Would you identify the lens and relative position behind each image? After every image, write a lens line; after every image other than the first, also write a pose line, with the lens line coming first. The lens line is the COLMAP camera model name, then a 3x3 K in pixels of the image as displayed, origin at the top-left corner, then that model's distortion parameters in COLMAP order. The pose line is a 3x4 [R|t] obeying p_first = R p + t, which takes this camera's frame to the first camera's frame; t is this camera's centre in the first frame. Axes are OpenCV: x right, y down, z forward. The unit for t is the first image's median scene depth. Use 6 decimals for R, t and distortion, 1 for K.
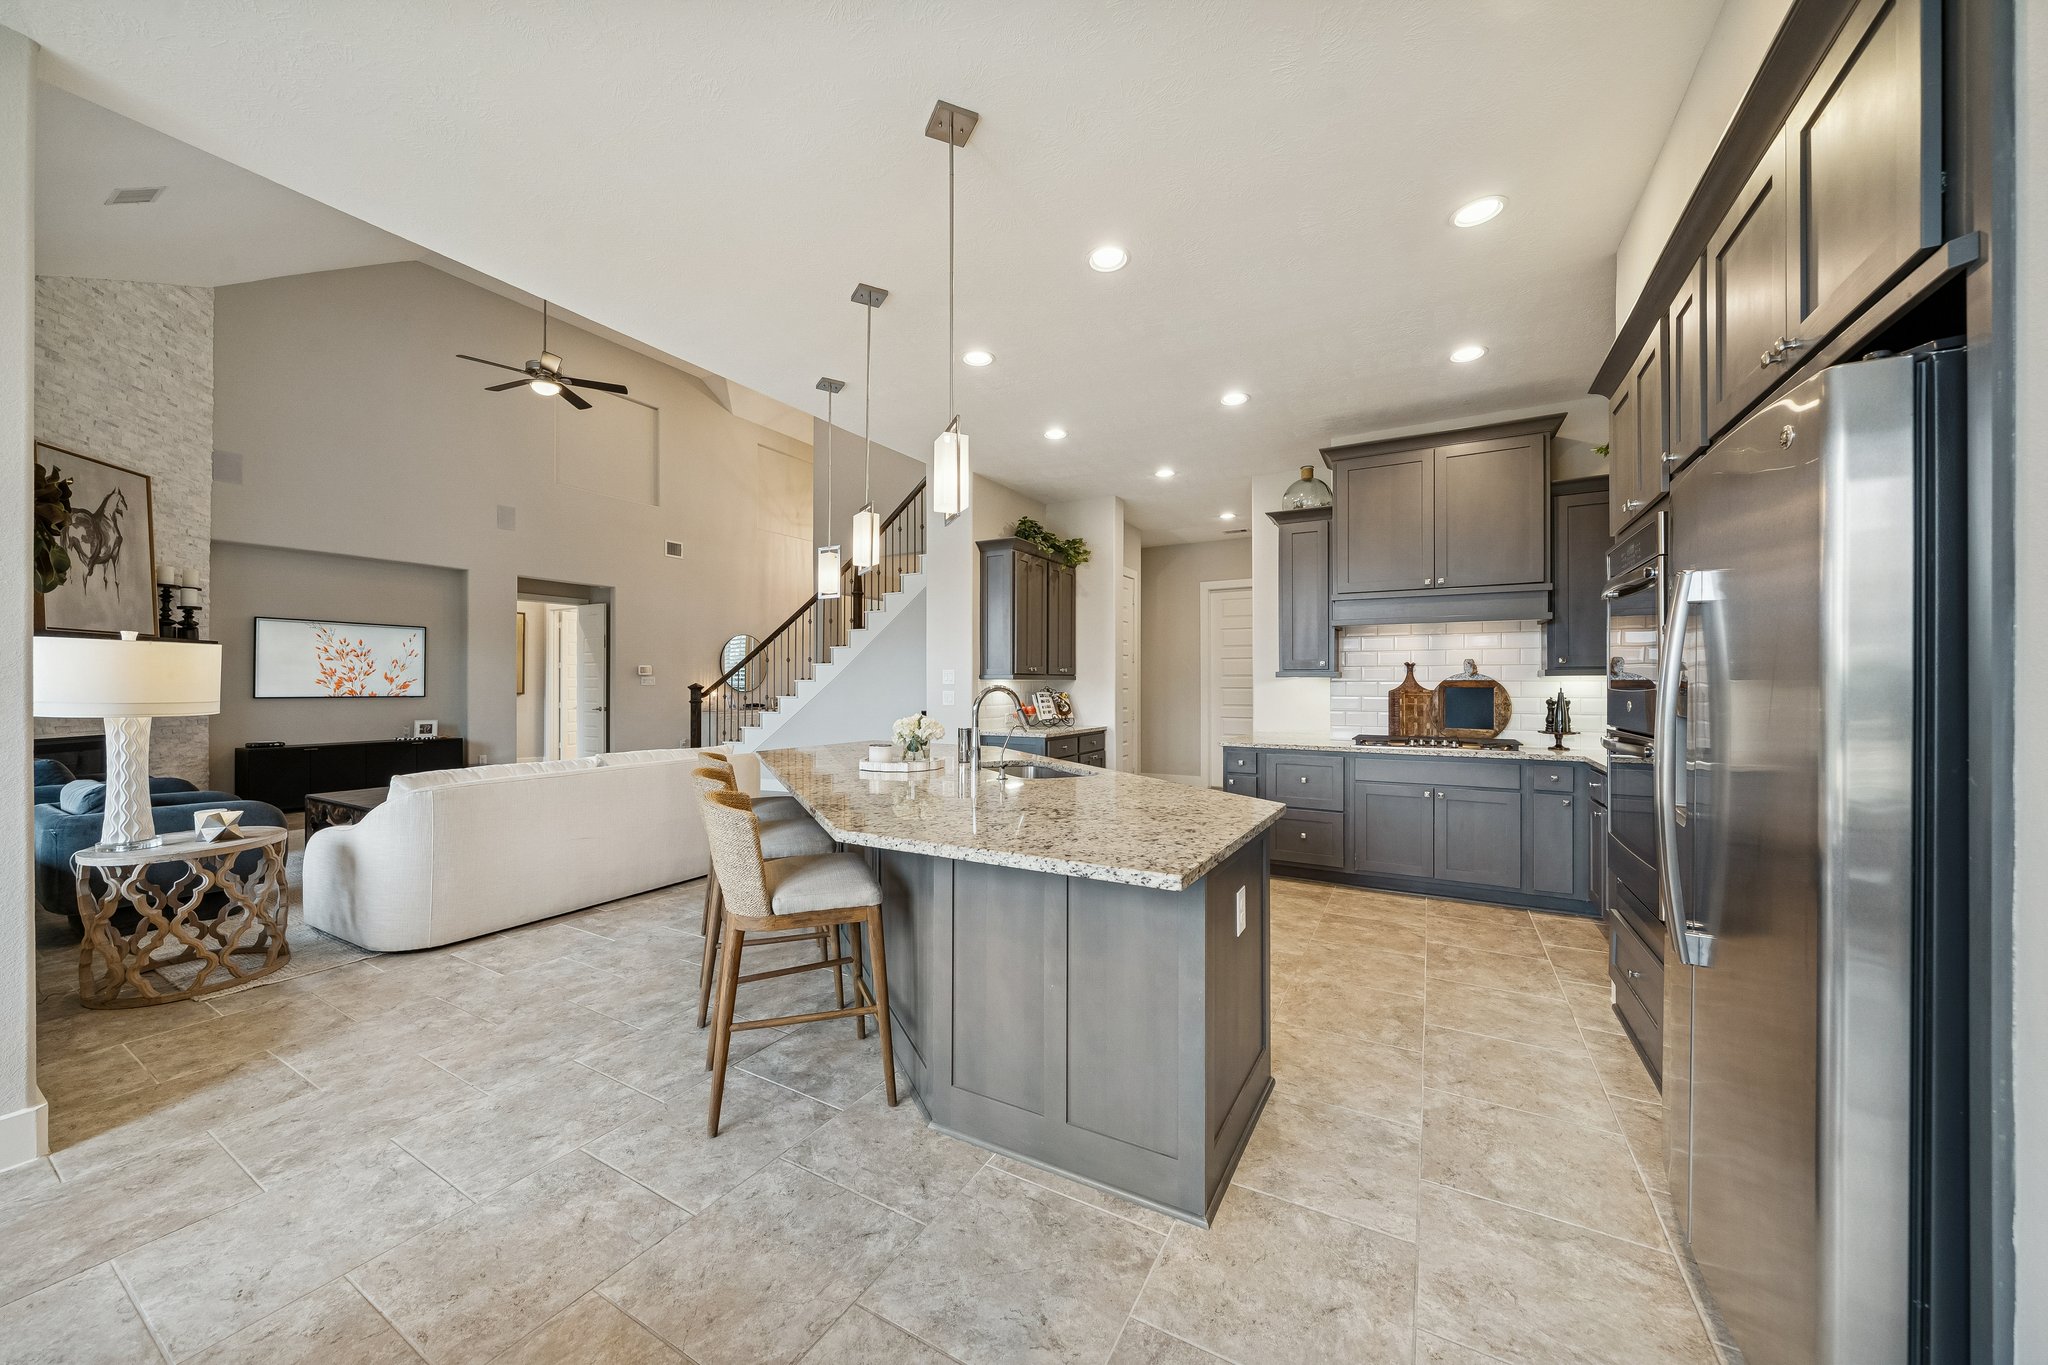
lens RADIAL K [[722.3, 0, 987.5], [0, 722.3, 682.3], [0, 0, 1]] dist [-0.001442, -0.000354]
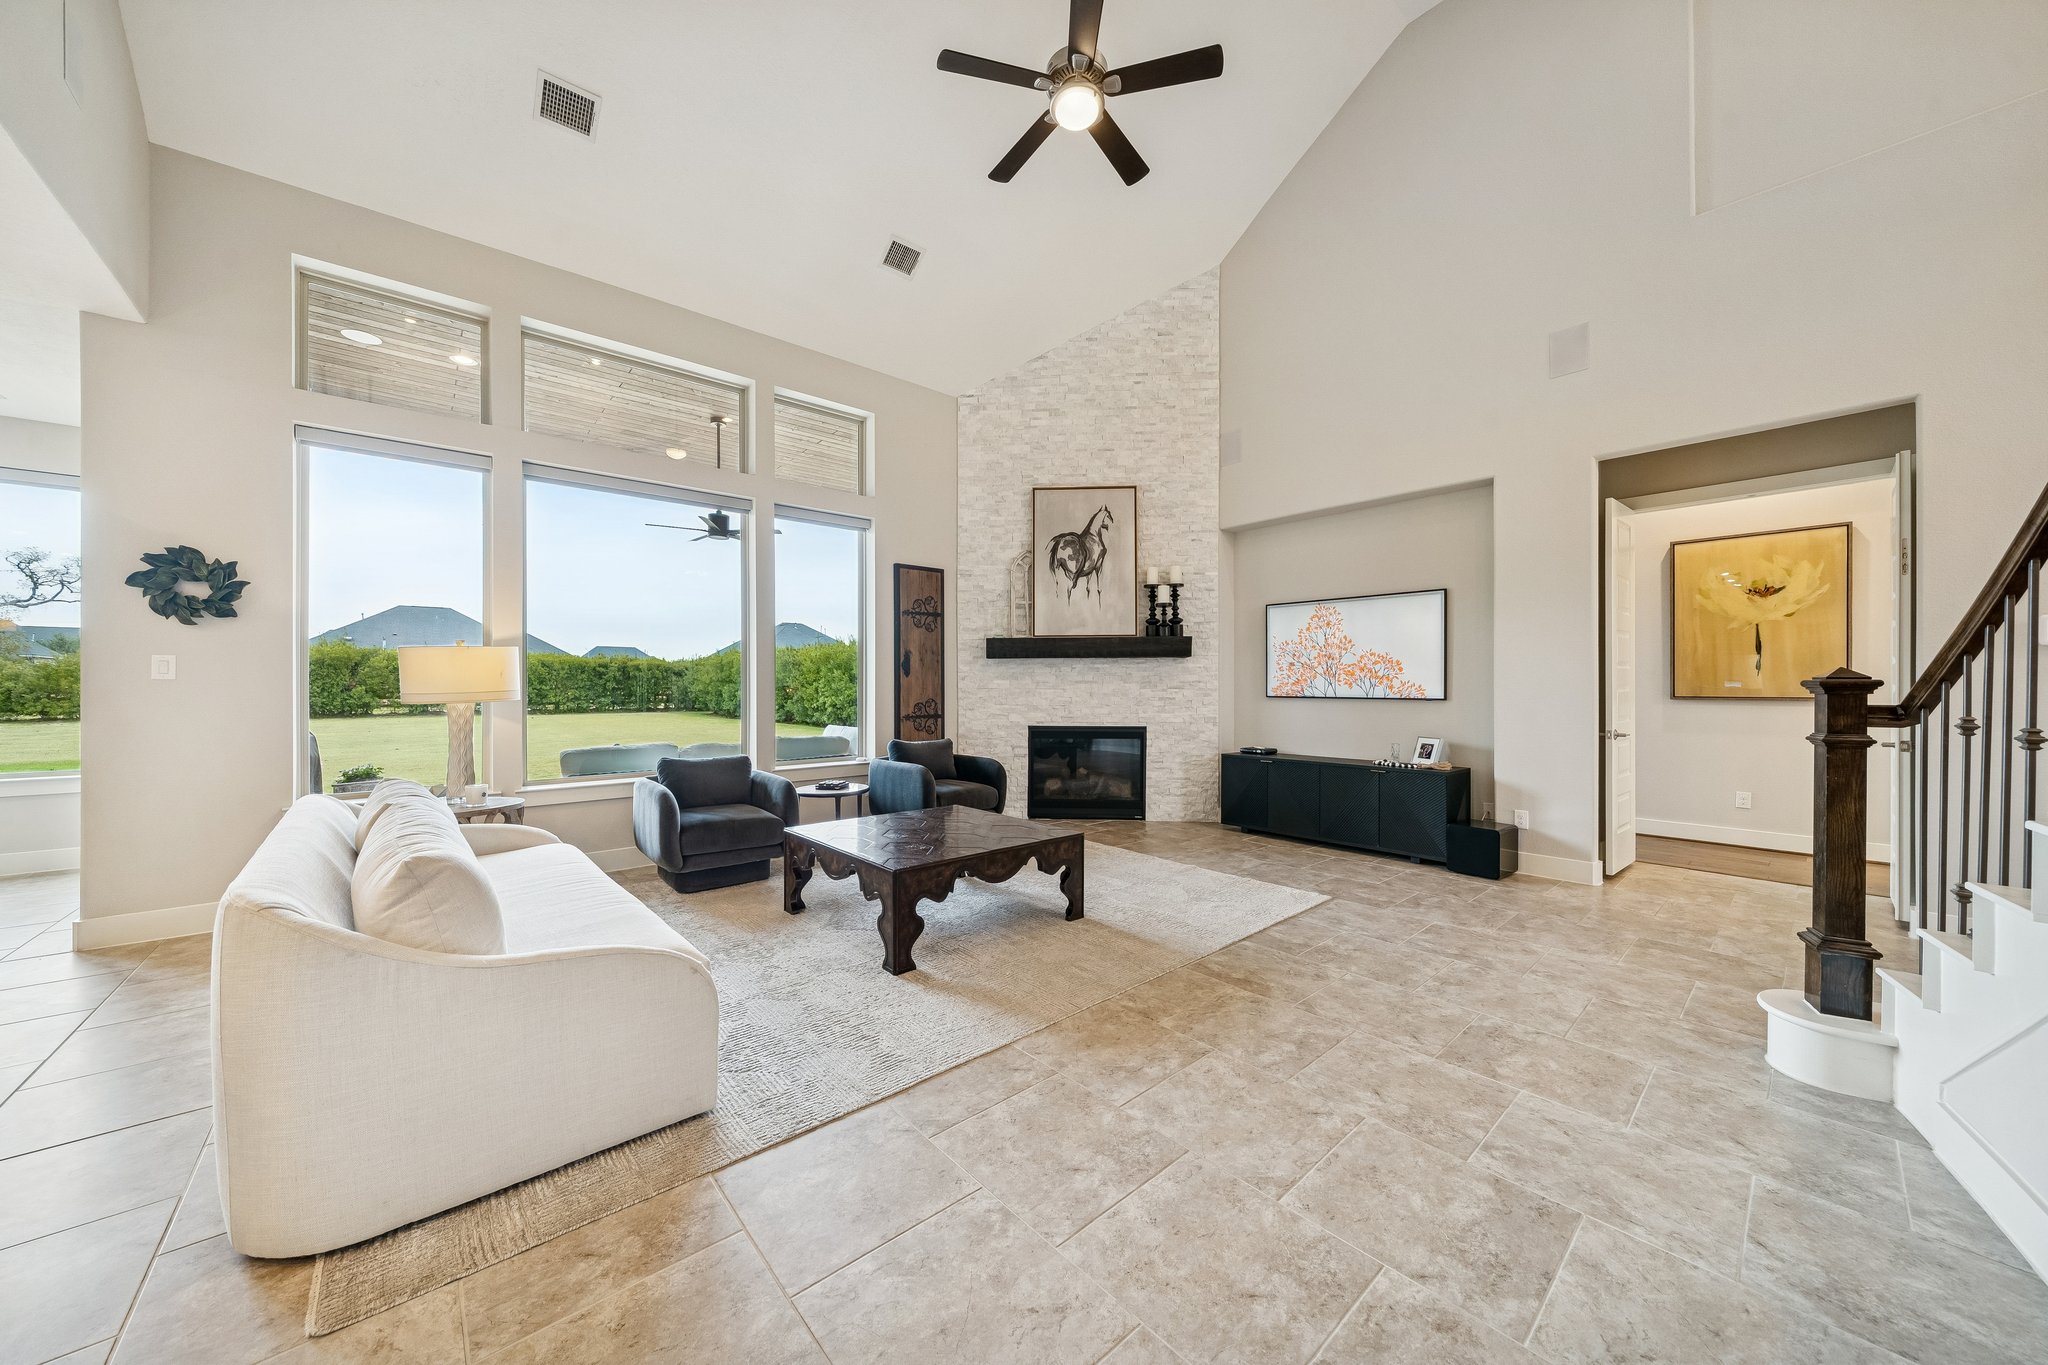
lens RADIAL K [[722.3, 0, 1027.3], [0, 722.3, 682.7], [0, 0, 1]] dist [-0.001442, -0.000354]
pose [[-0.297953, -0.005047, -0.954567, -0.097017], [0.003463, 0.999974, -0.006368, 0.009866], [0.954574, -0.005203, -0.297928, 1.098196]]
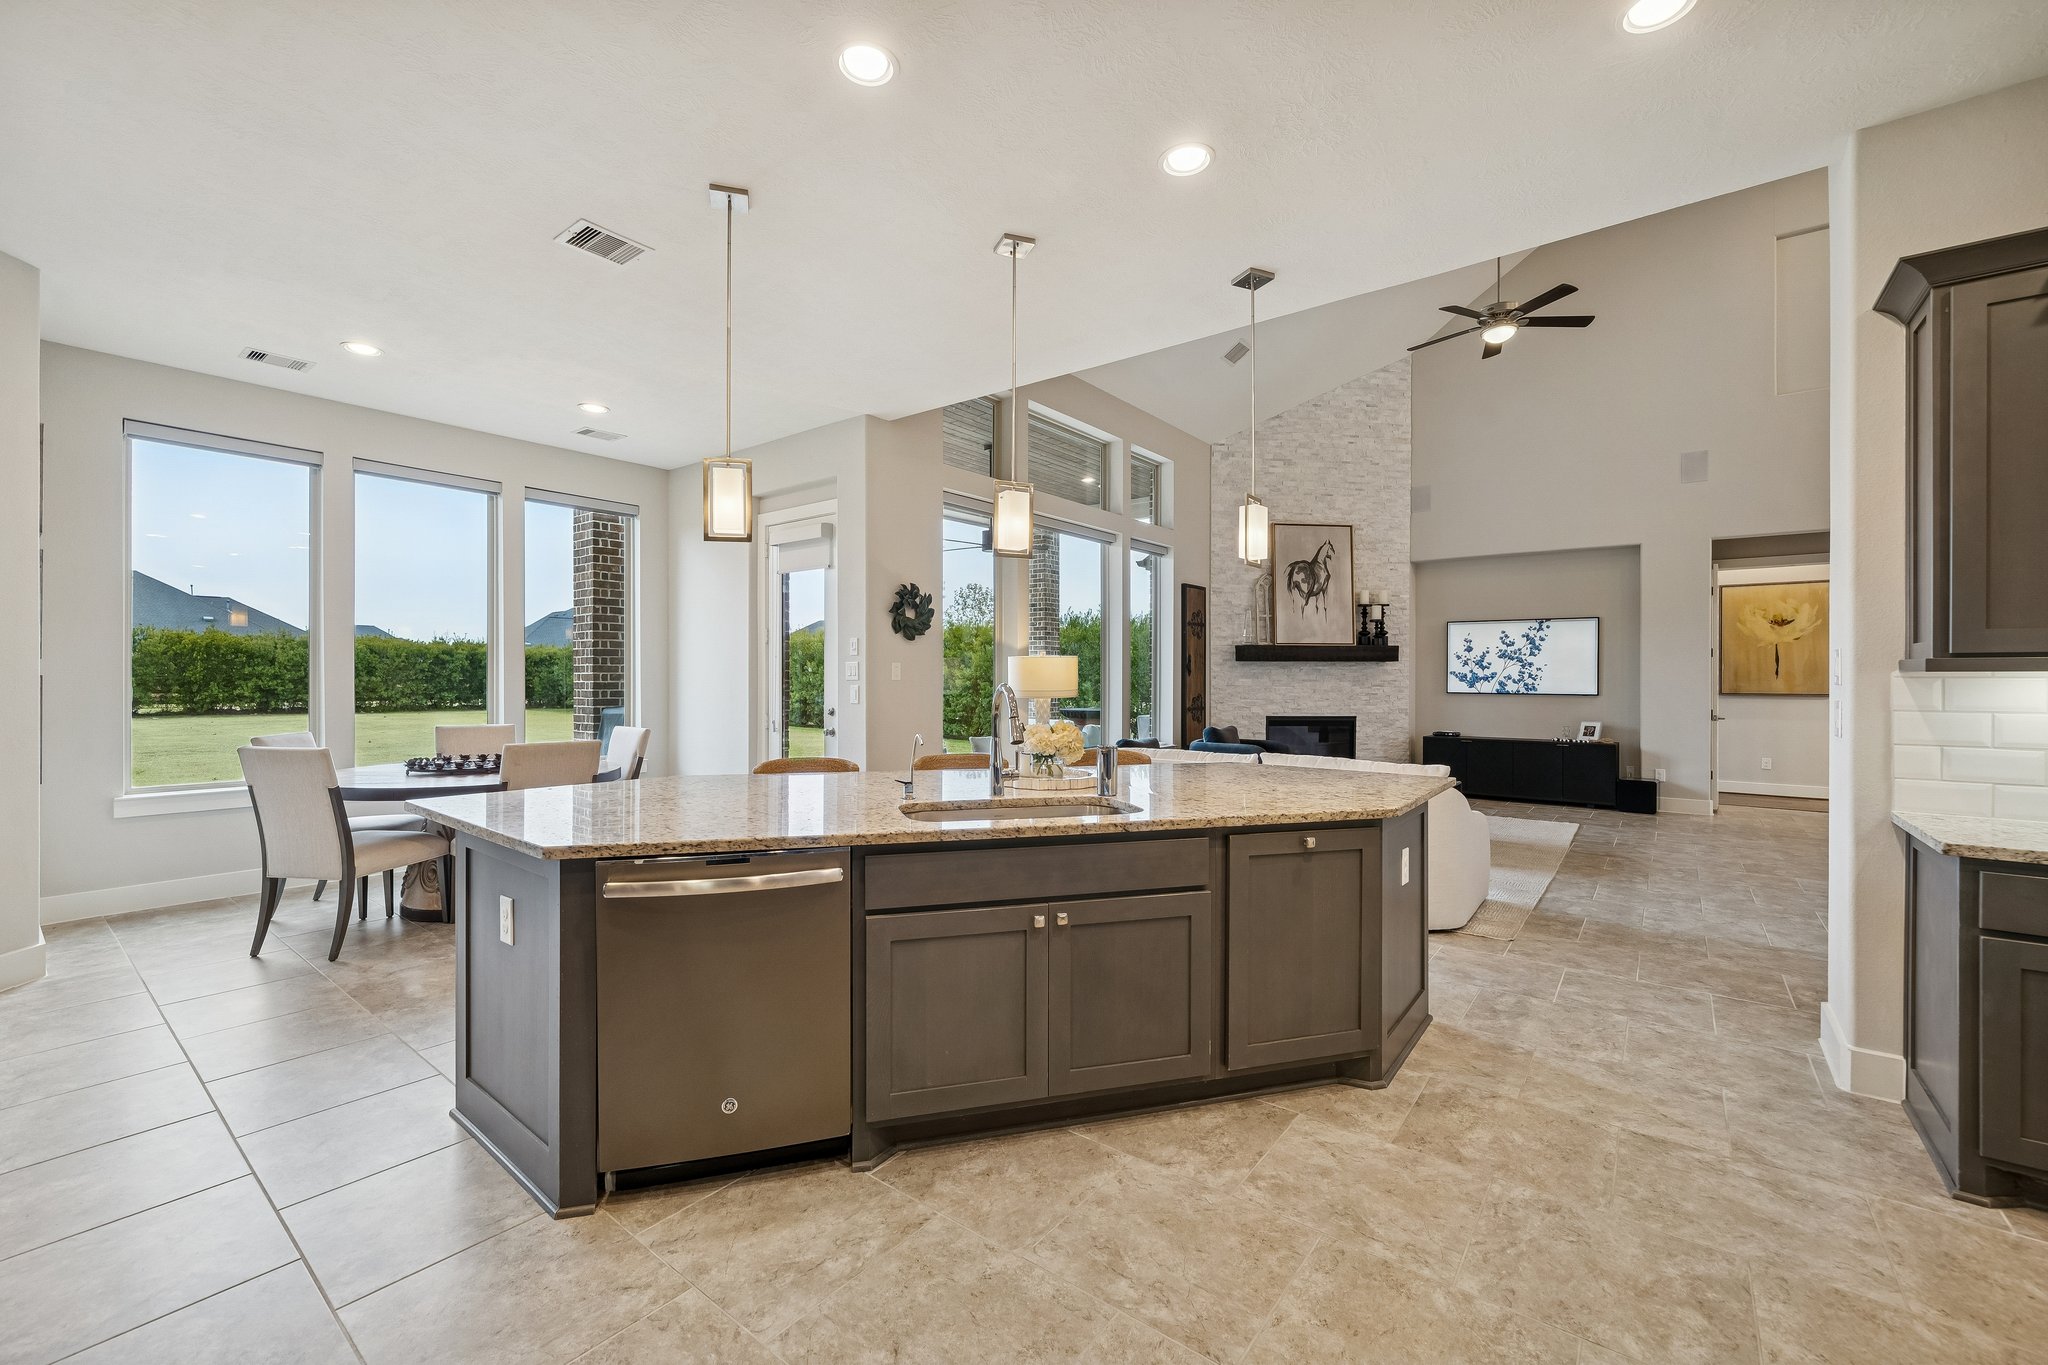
lens RADIAL K [[837.2, 0, 1035.6], [0, 837.2, 676.5], [0, 0, 1]] dist [-0.002399, 0.000019]
pose [[-0.111082, -0.003380, -0.993806, 0.419563], [0.000162, 0.999994, -0.003419, 0.000099], [0.993811, -0.000541, -0.111081, 0.556320]]
